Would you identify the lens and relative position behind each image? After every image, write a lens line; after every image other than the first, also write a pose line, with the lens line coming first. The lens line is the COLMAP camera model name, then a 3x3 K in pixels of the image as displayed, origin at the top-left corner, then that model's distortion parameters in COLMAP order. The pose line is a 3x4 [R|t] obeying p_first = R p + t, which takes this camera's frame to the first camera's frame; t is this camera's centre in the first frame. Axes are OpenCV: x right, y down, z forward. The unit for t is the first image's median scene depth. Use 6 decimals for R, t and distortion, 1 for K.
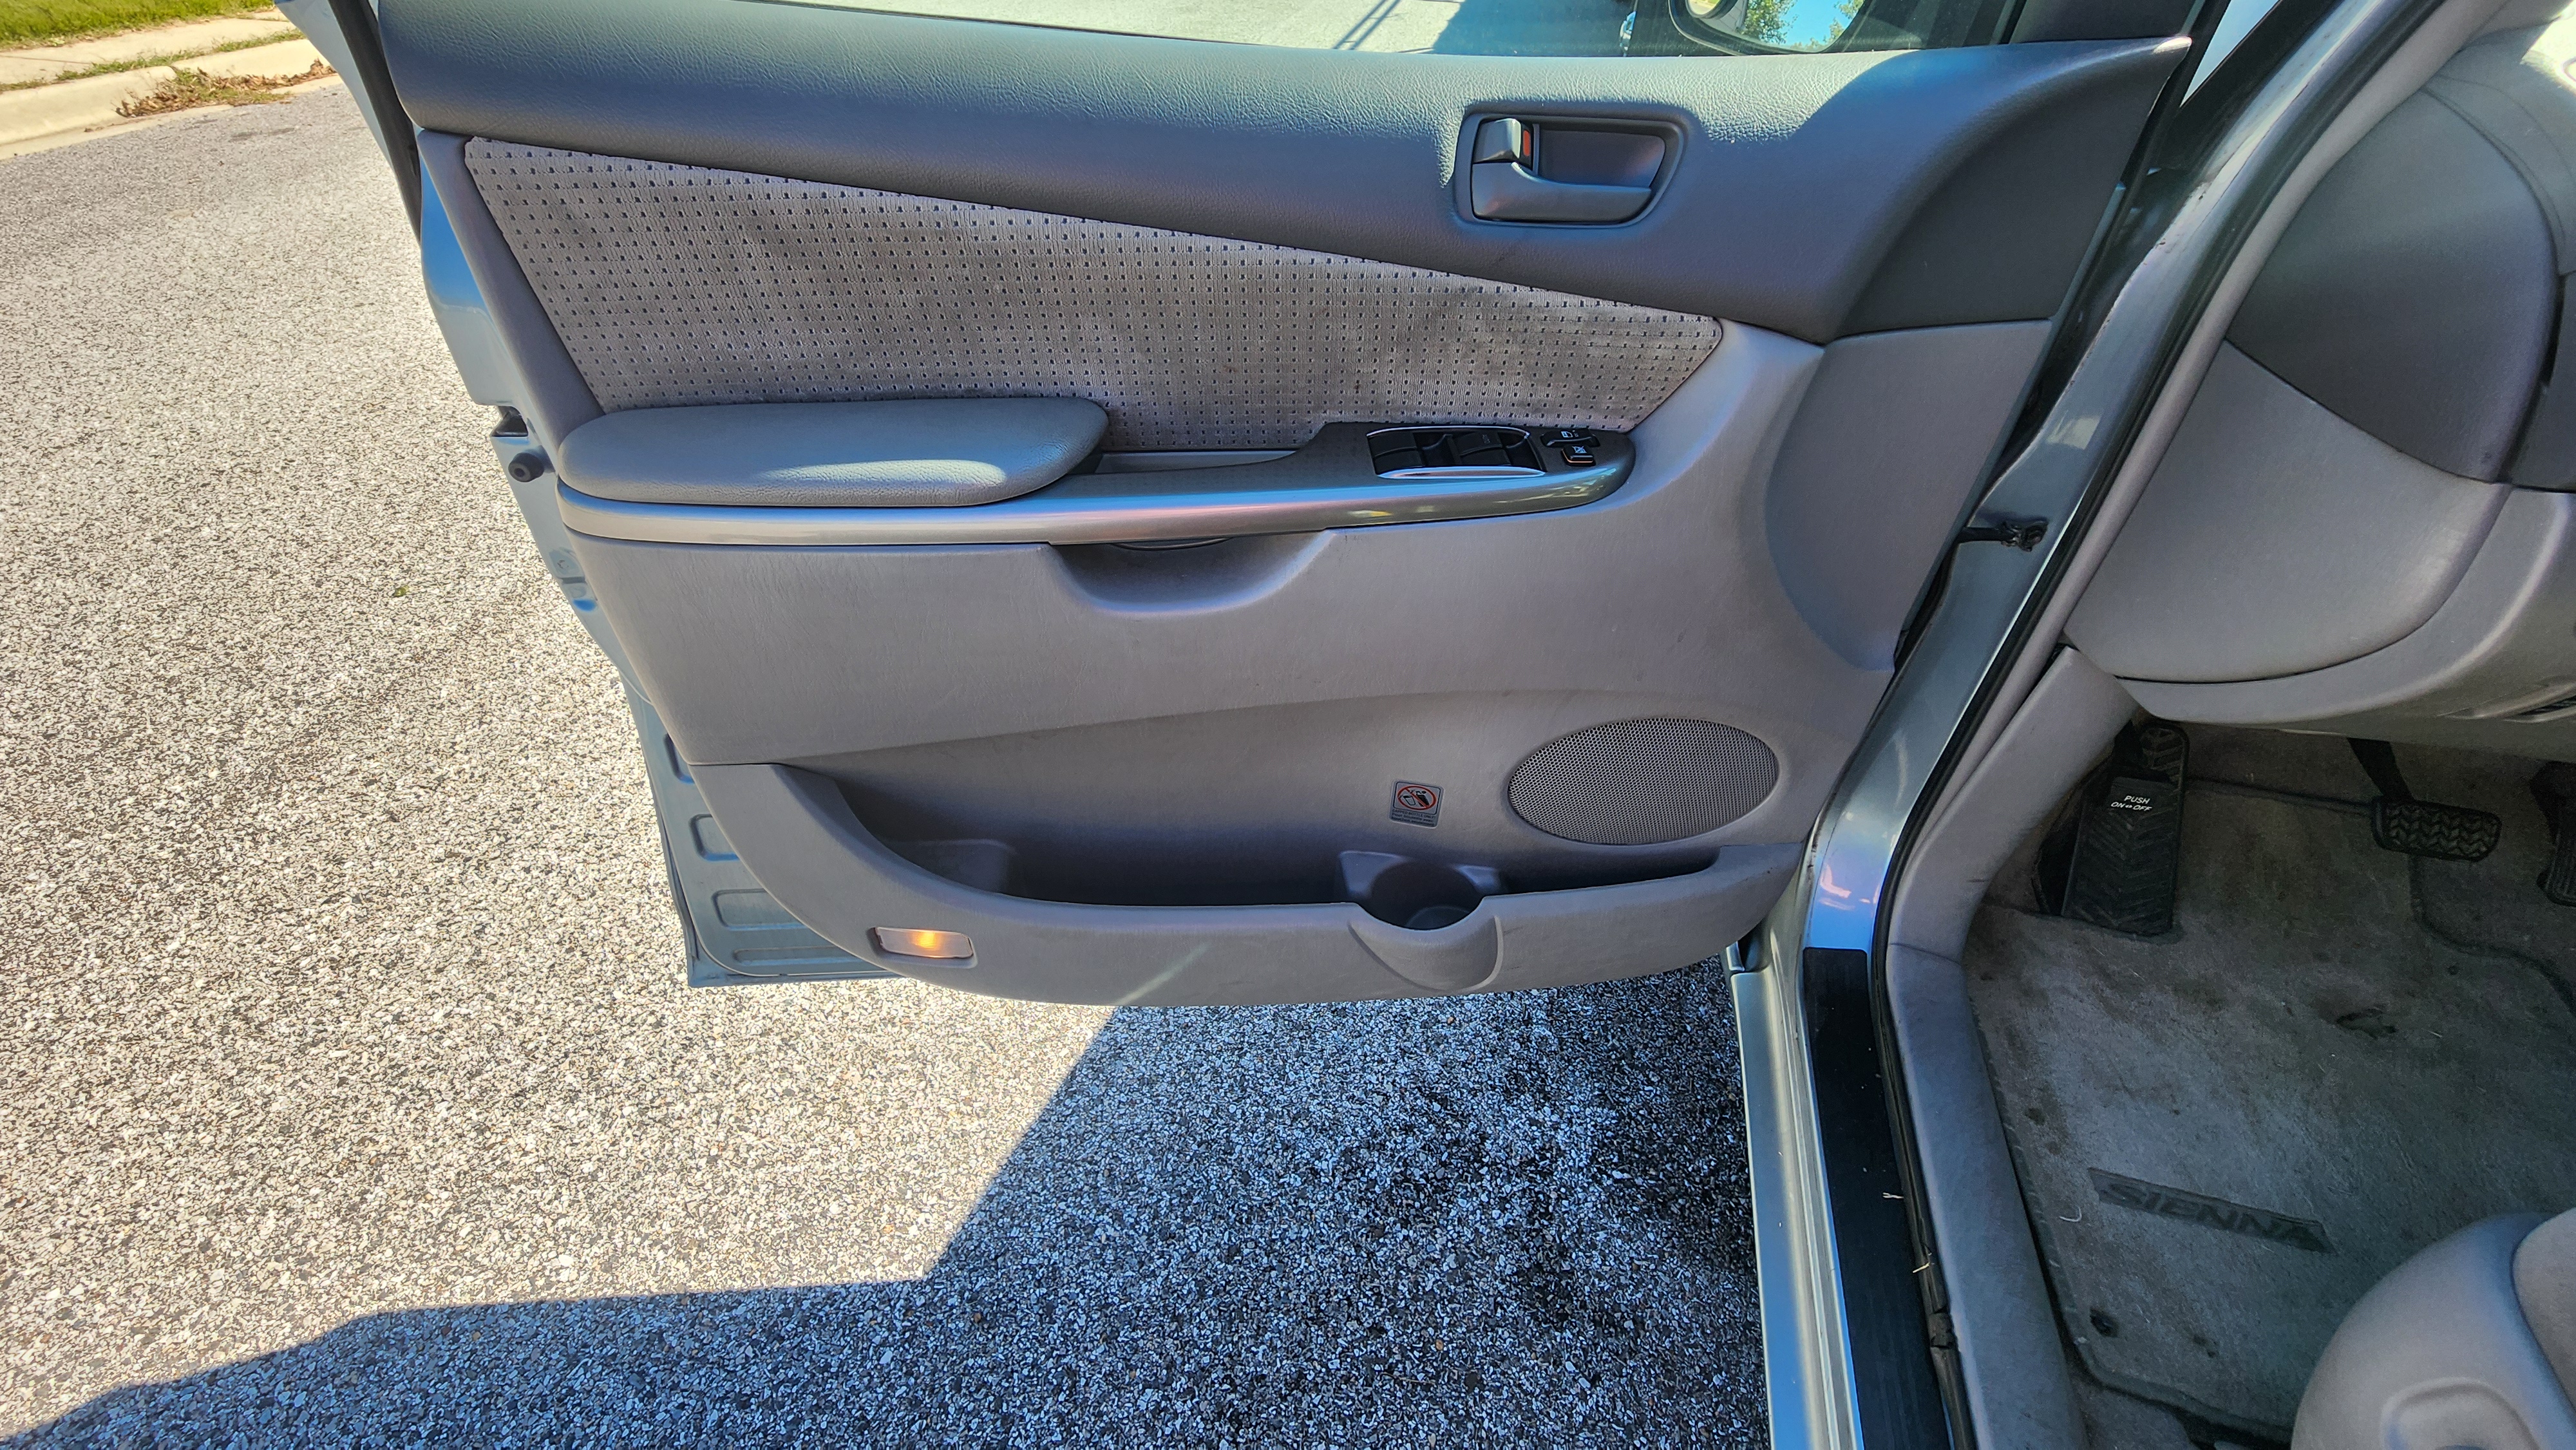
lens RADIAL K [[1062.5, 0, 1284.0], [0, 1062.5, 716.1], [0, 0, 1]] dist [0.002086, -0.000947]
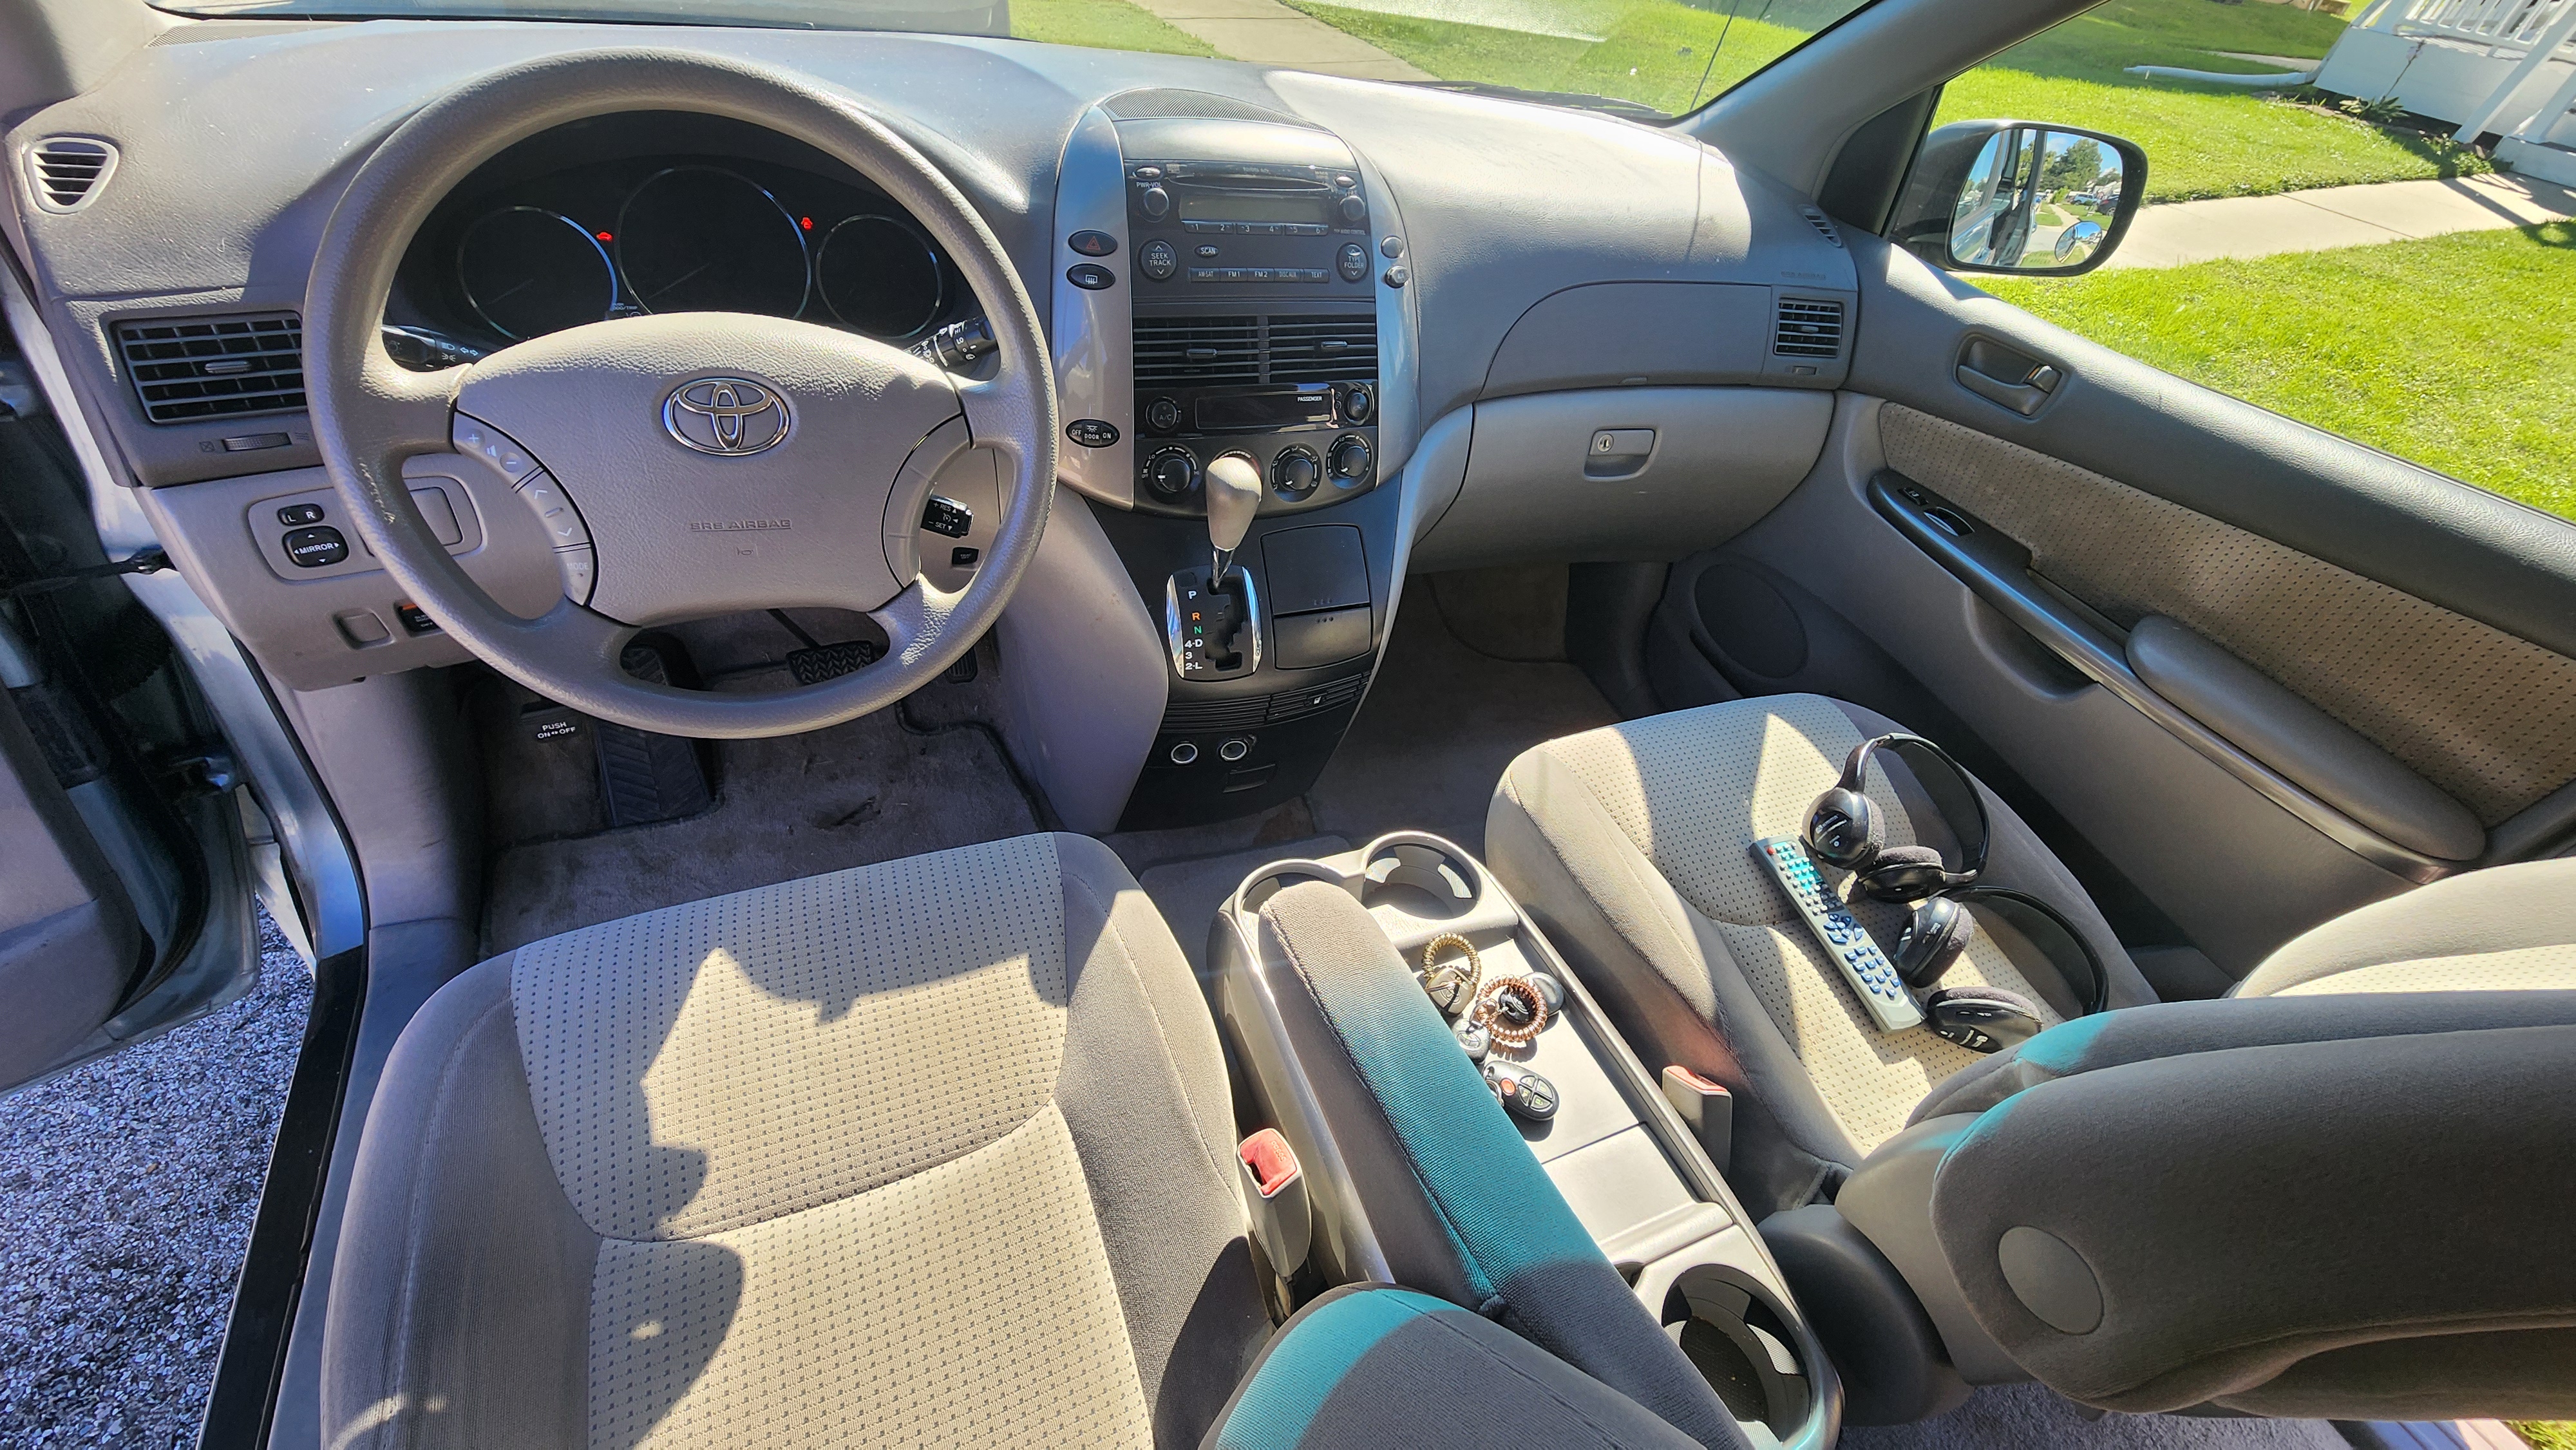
lens RADIAL K [[1062.5, 0, 1283.9], [0, 1062.5, 711.8], [0, 0, 1]] dist [0.002086, -0.000947]
pose [[0.782711, -0.350304, 0.514443, 0.654583], [0.330238, 0.934367, 0.133798, 0.136238], [-0.527548, 0.065163, 0.847022, -0.334705]]
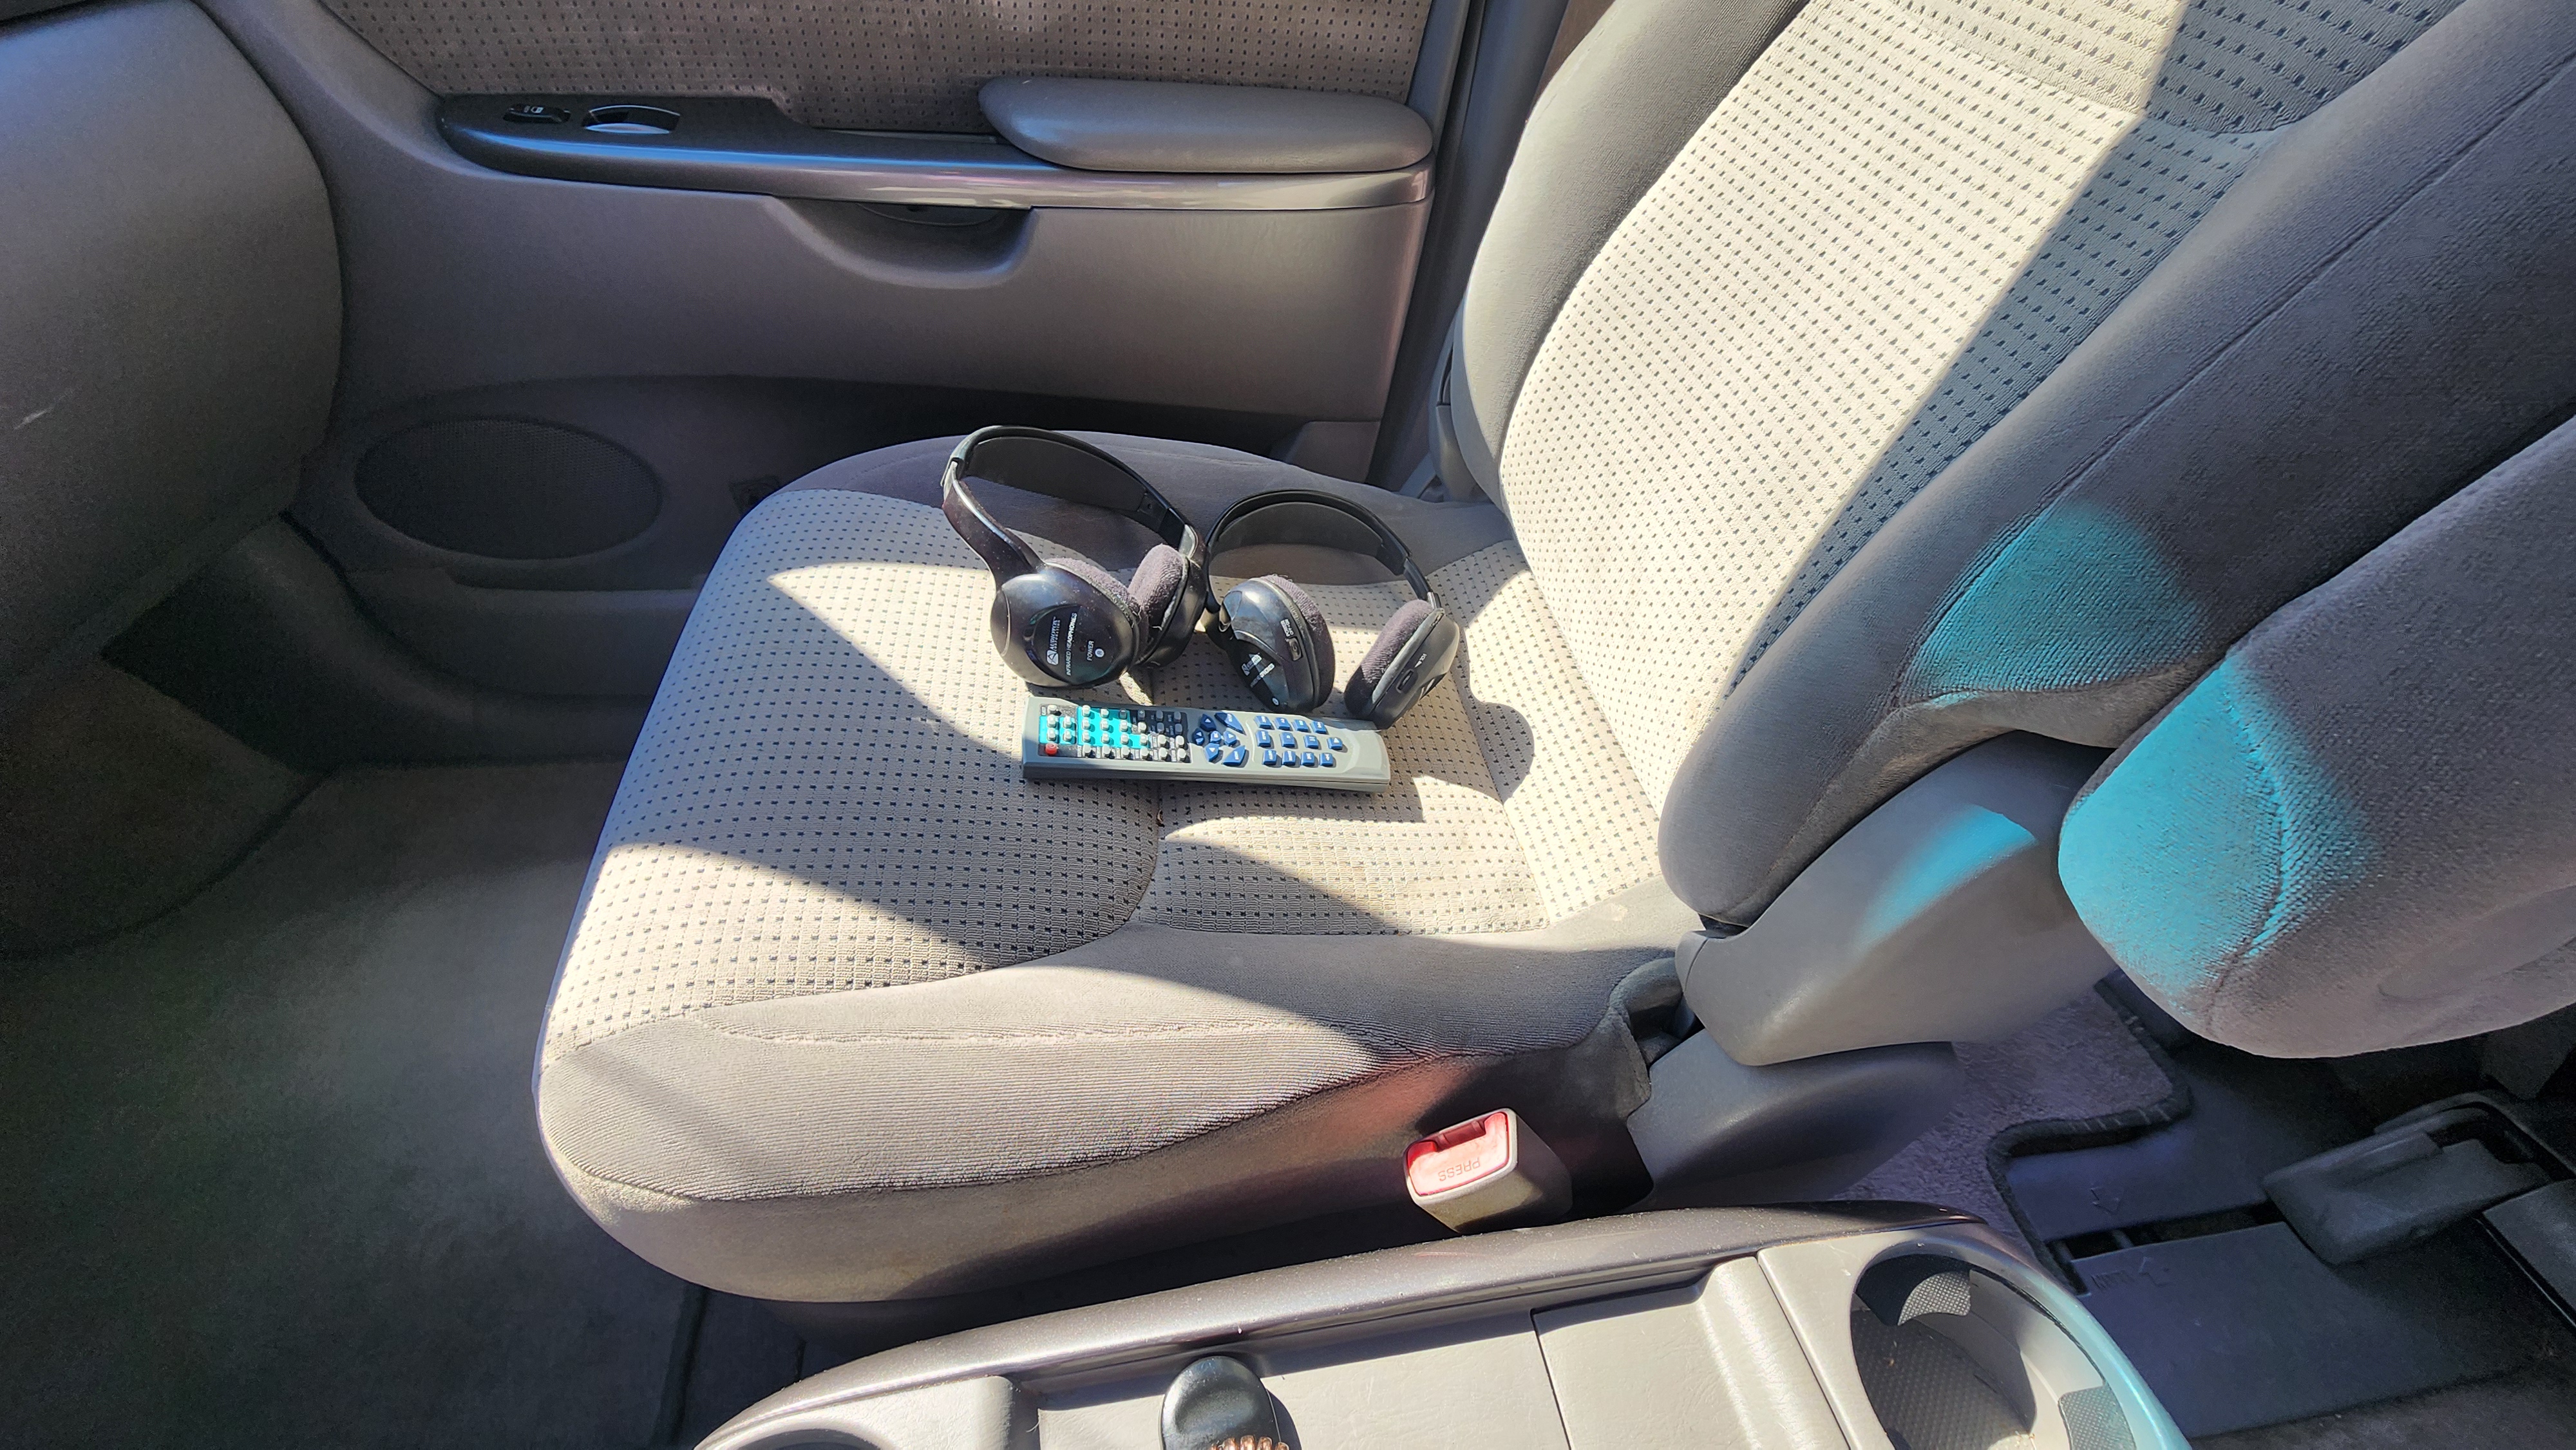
lens RADIAL K [[1062.5, 0, 1291.5], [0, 1062.5, 714.9], [0, 0, 1]] dist [0.002086, -0.000947]
pose [[-0.399785, -0.684459, 0.609662, 1.036568], [0.551561, 0.351594, 0.756414, 0.189170], [-0.732088, 0.638669, 0.236959, -0.016320]]
